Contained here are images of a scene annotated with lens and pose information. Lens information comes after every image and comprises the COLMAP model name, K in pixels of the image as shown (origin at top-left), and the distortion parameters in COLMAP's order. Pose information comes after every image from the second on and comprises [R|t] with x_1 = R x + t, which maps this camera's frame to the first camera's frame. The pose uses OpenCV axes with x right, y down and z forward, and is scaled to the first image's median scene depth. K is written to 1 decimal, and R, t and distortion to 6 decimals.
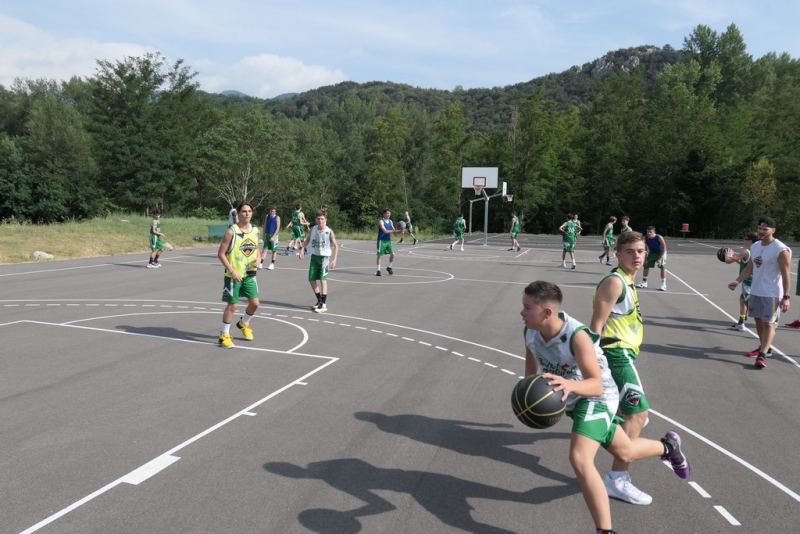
lens RADIAL K [[562.8, 0, 400.0], [0, 562.8, 267.0], [0, 0, 1]] dist [-0.005431, -0.000785]
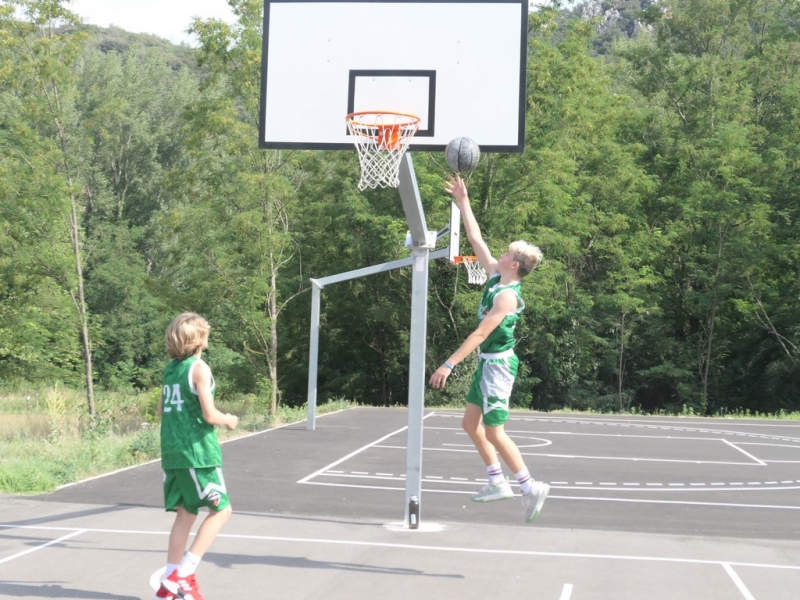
lens RADIAL K [[1316.2, 0, 400.0], [0, 1316.2, 300.0], [0, 0, 1]] dist [-0.003619, 0.038264]
pose [[0.980926, 0.014496, 0.193840, 0.034785], [0.009805, 0.992256, -0.123822, -0.026137], [-0.194134, 0.123361, 0.973188, 0.297468]]
